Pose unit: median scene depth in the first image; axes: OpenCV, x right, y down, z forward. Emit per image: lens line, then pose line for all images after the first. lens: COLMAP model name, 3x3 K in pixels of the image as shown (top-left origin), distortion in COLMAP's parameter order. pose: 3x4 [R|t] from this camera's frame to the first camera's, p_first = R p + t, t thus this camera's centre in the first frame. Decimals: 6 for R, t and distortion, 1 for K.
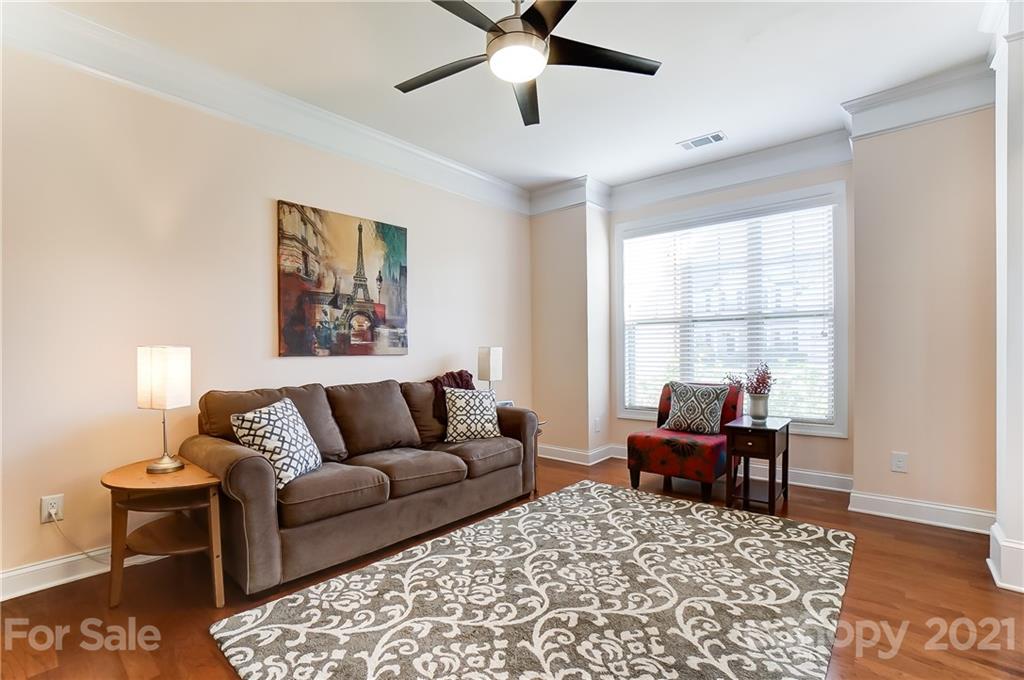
lens RADIAL K [[461.7, 0, 496.2], [0, 461.7, 356.0], [0, 0, 1]] dist [-0.052700, 0.000434]
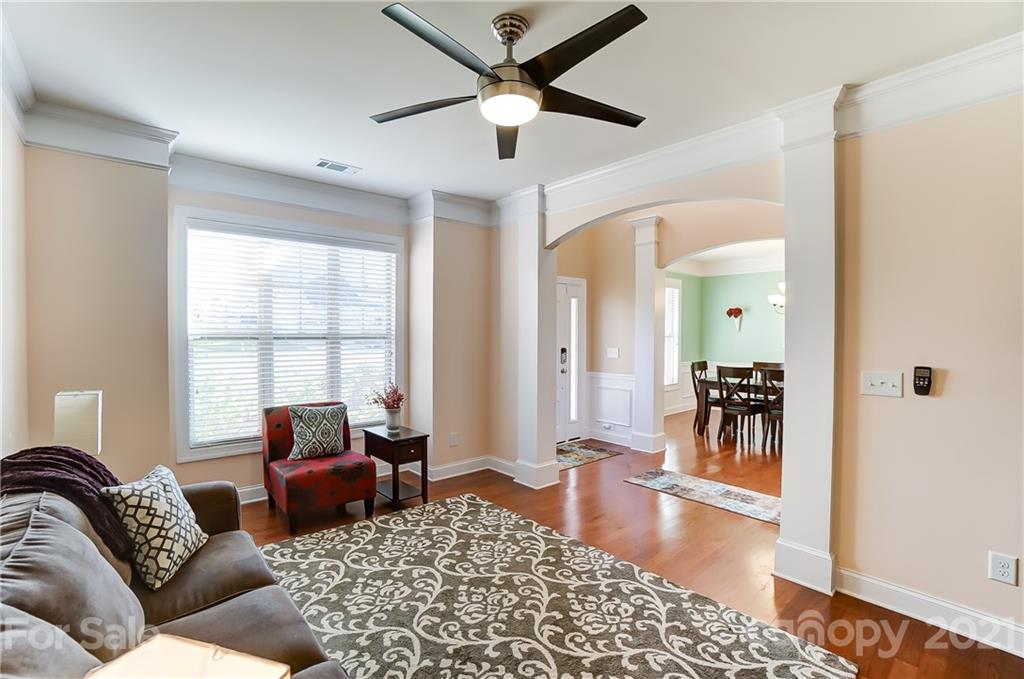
lens RADIAL K [[455.8, 0, 510.8], [0, 455.8, 330.7], [0, 0, 1]] dist [-0.049723, 0.000315]
pose [[0.117385, 0.017699, 0.992929, -0.622045], [0.003826, 0.999826, -0.018274, -0.105555], [-0.993079, 0.005944, 0.117297, 0.598738]]
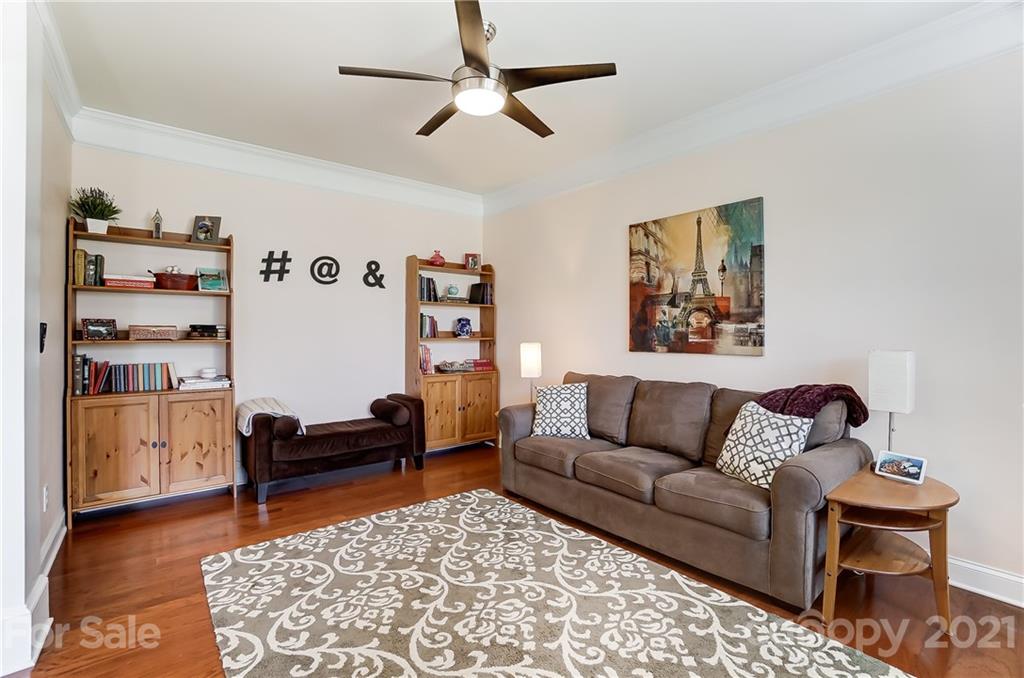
lens RADIAL K [[455.8, 0, 510.8], [0, 455.8, 330.2], [0, 0, 1]] dist [-0.049723, 0.000315]
pose [[-0.148339, -0.000682, -0.988936, 0.779932], [-0.011767, 0.999930, 0.001075, -0.052652], [0.988867, 0.011796, -0.148337, 0.844828]]
